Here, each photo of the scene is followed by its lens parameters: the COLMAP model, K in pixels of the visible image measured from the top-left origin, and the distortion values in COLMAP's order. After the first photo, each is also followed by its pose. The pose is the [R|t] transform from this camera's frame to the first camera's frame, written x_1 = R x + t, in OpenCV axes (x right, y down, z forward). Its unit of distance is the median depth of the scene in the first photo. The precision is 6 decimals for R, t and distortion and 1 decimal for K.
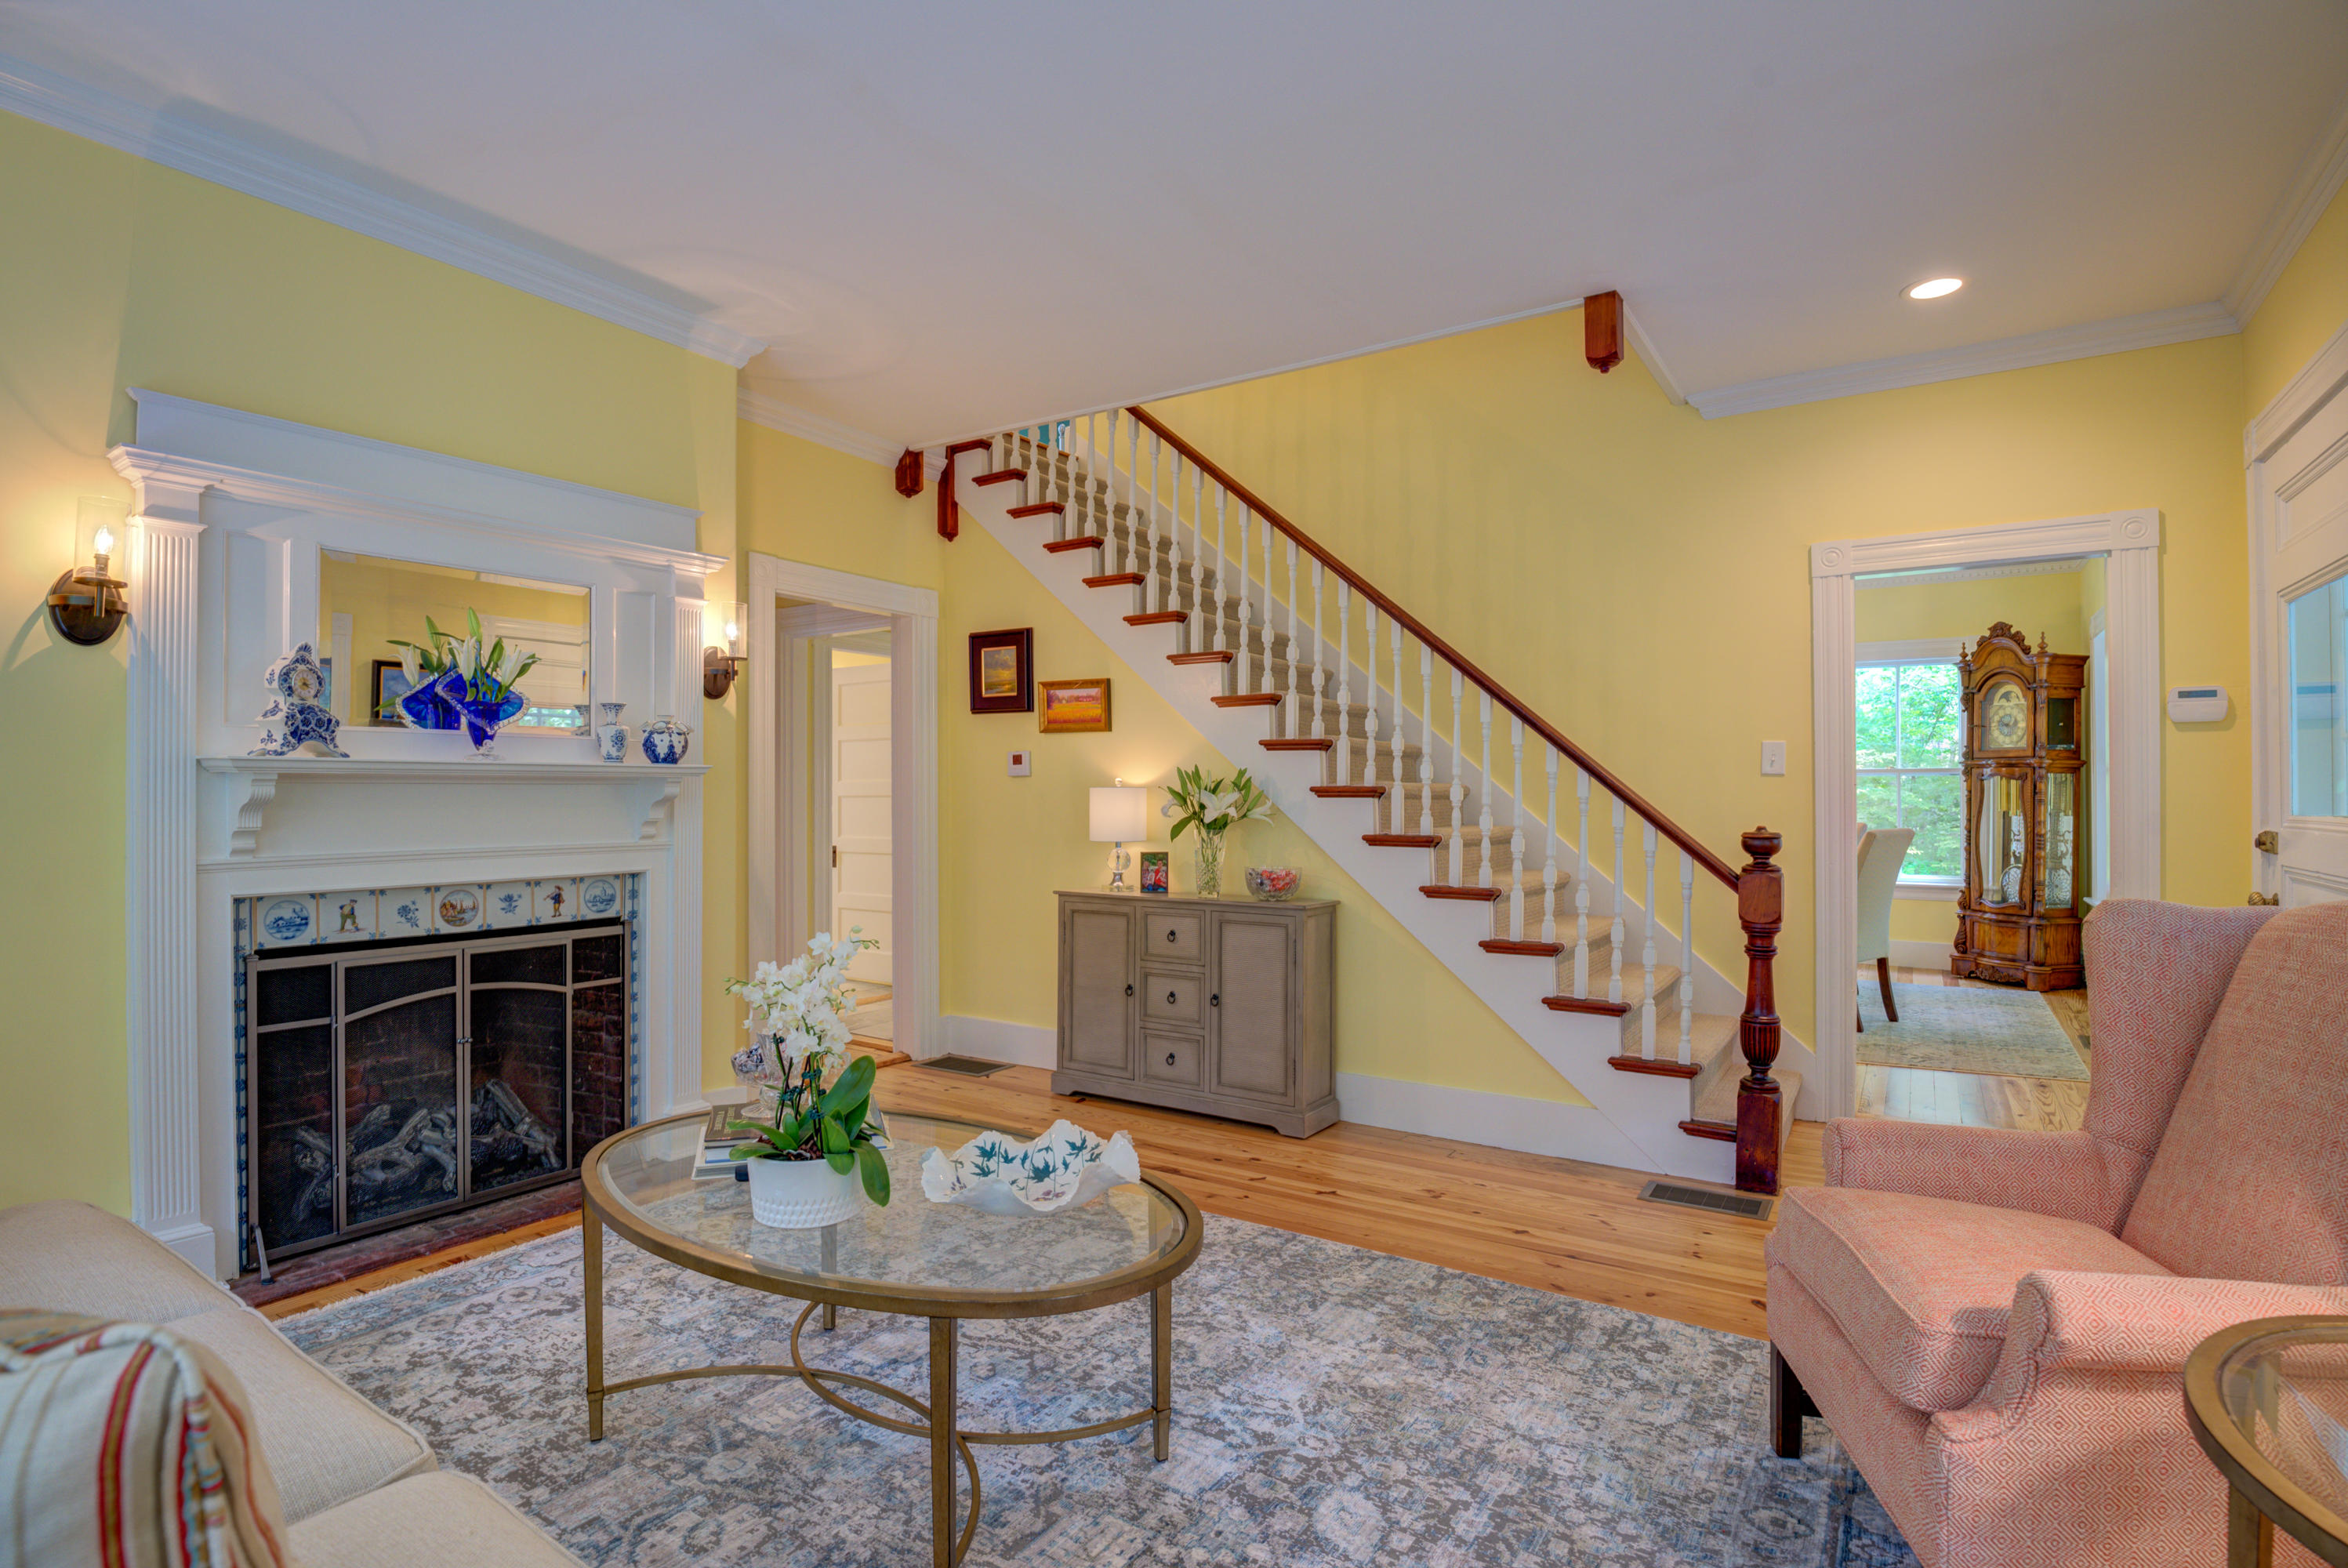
lens RADIAL K [[1144.8, 0, 1185.8], [0, 1144.8, 784.6], [0, 0, 1]] dist [-0.018575, -0.006320]
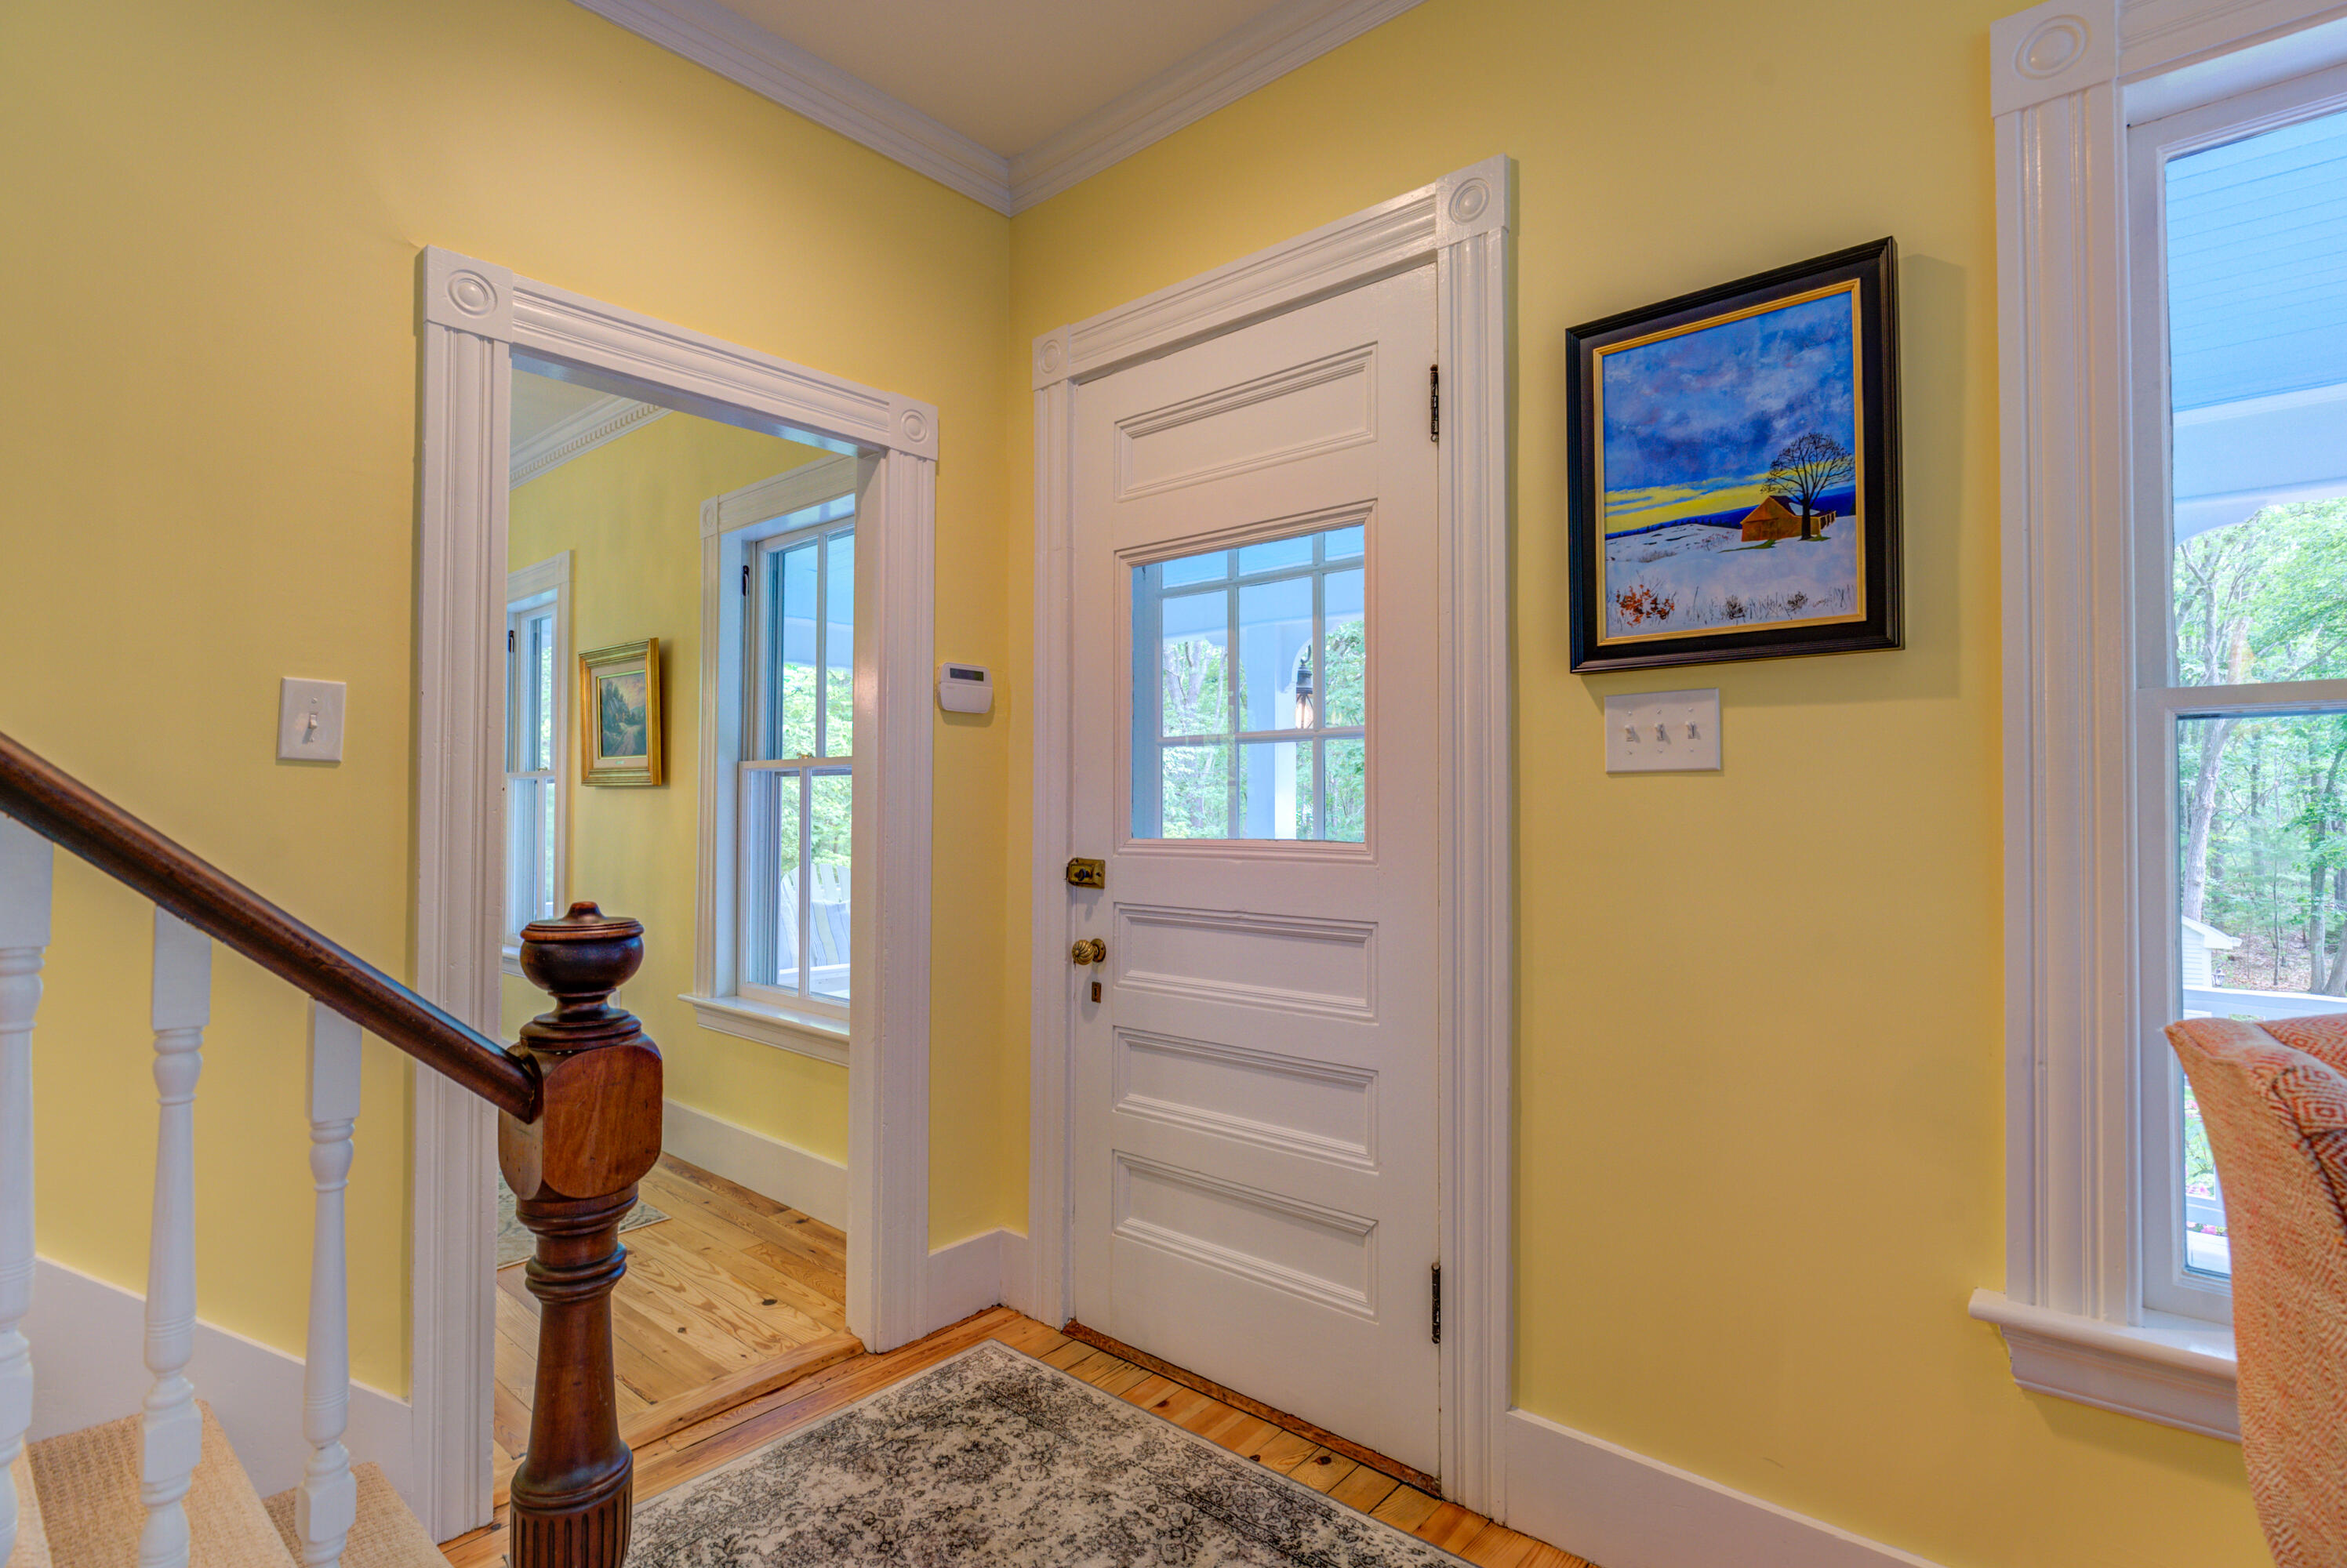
lens RADIAL K [[1130.4, 0, 1184.7], [0, 1130.4, 785.3], [0, 0, 1]] dist [0.013389, -0.019369]
pose [[0.137545, 0.020132, 0.990291, 0.088039], [-0.012796, 0.999746, -0.018547, 0.002001], [-0.990413, -0.010121, 0.137767, 0.363137]]
